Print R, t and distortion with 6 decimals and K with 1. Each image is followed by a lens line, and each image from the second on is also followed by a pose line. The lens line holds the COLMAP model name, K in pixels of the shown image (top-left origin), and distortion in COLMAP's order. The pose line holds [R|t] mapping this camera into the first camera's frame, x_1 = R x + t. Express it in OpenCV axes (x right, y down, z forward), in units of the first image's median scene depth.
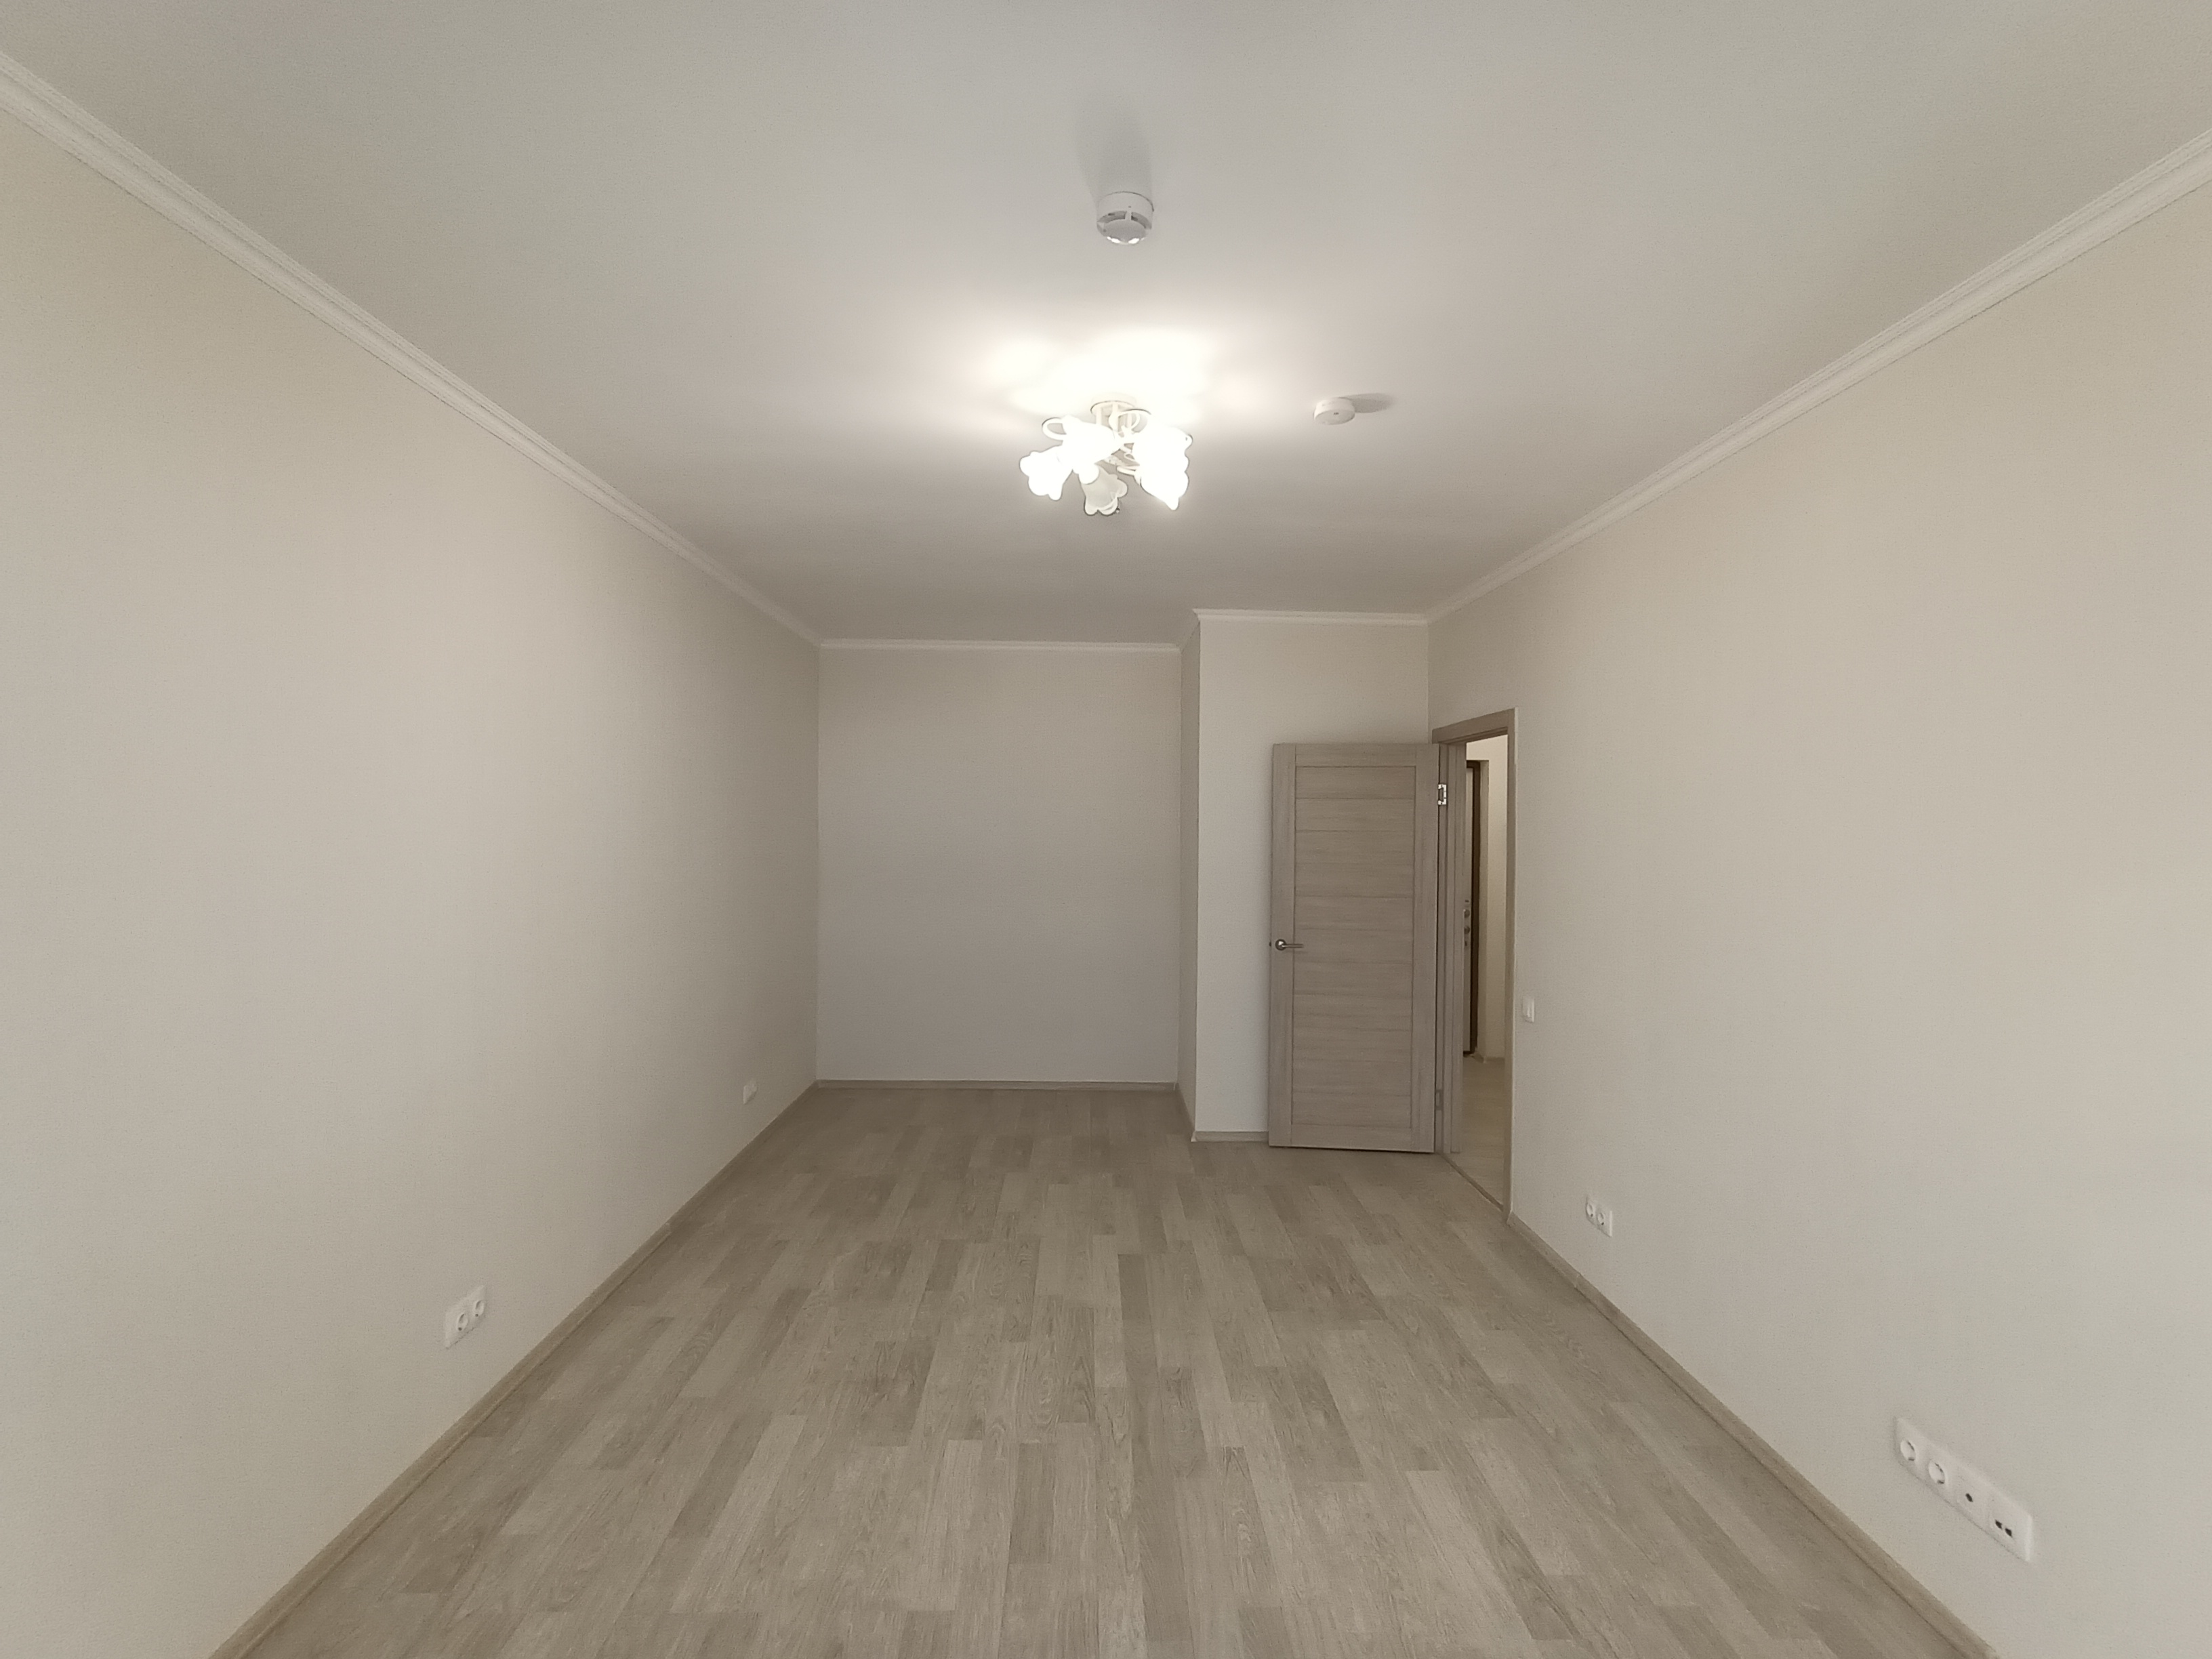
lens RADIAL K [[983.7, 0, 1115.4], [0, 983.7, 825.0], [0, 0, 1]] dist [-0.017205, 0.000071]
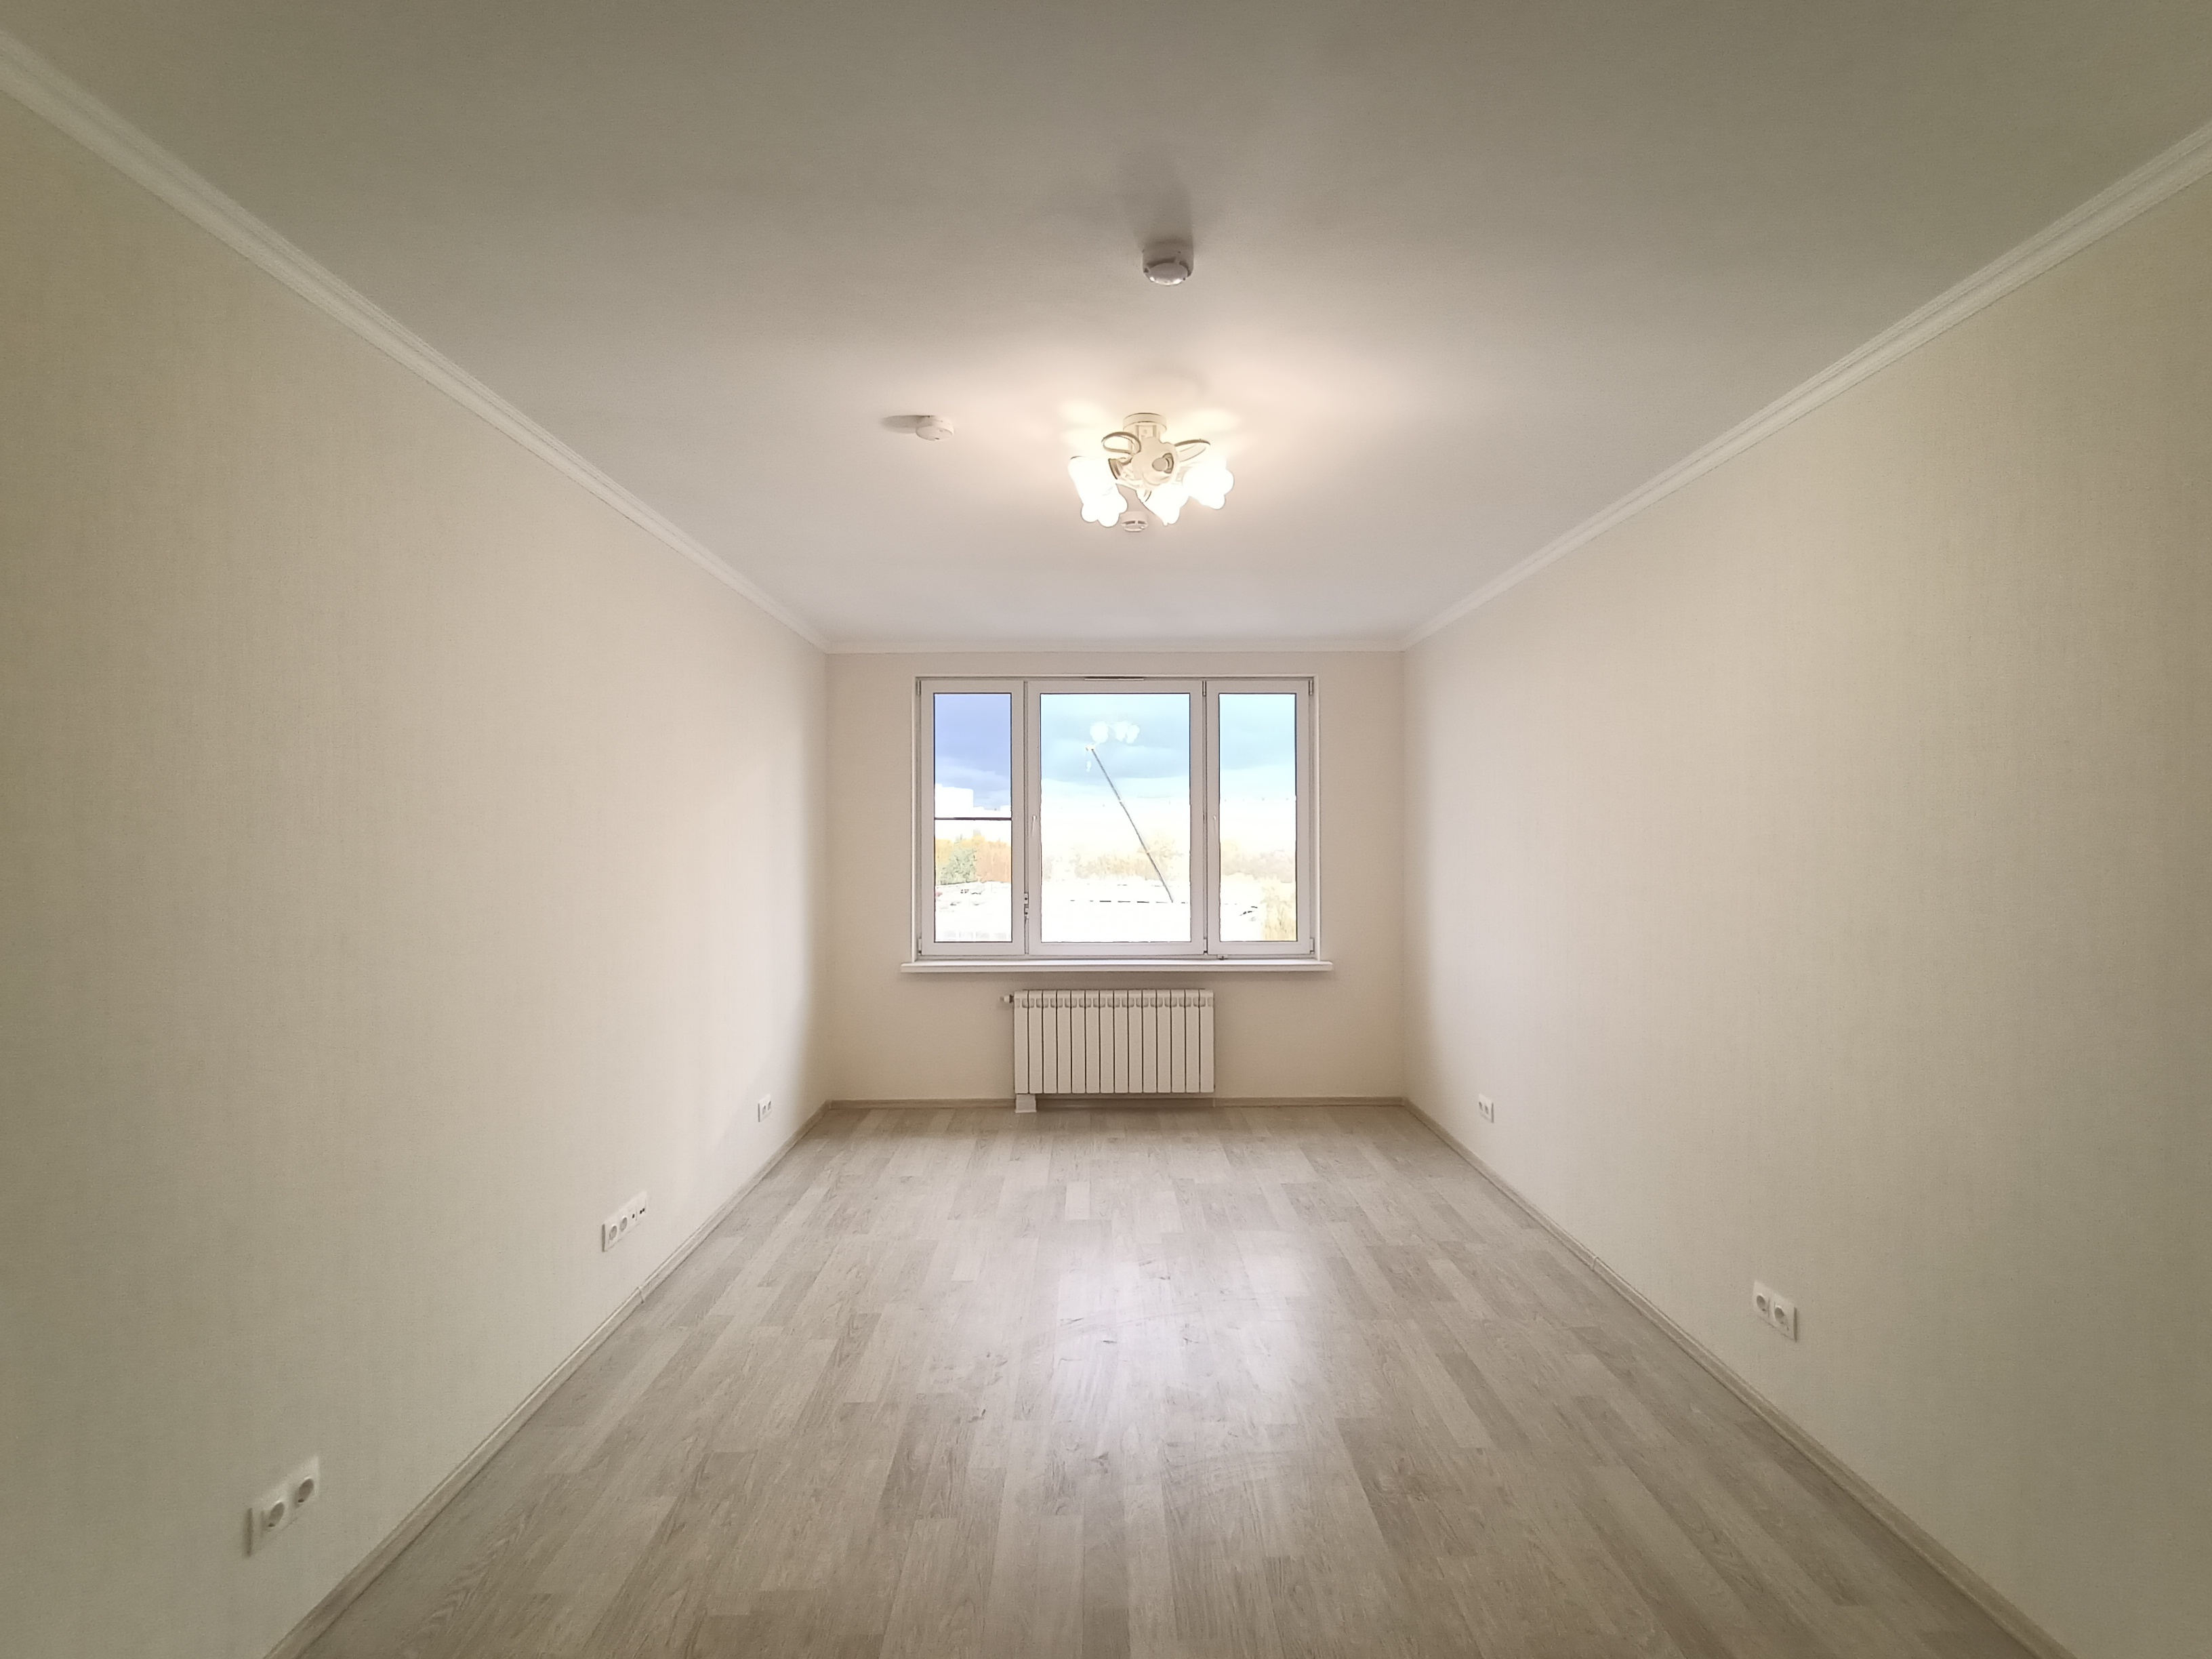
lens RADIAL K [[983.7, 0, 1115.4], [0, 983.7, 825.0], [0, 0, 1]] dist [-0.017205, 0.000071]
pose [[-0.999949, -0.006527, 0.007760, 0.016308], [-0.006584, 0.999951, -0.007353, 0.009319], [-0.007712, -0.007404, -0.999943, 1.900961]]
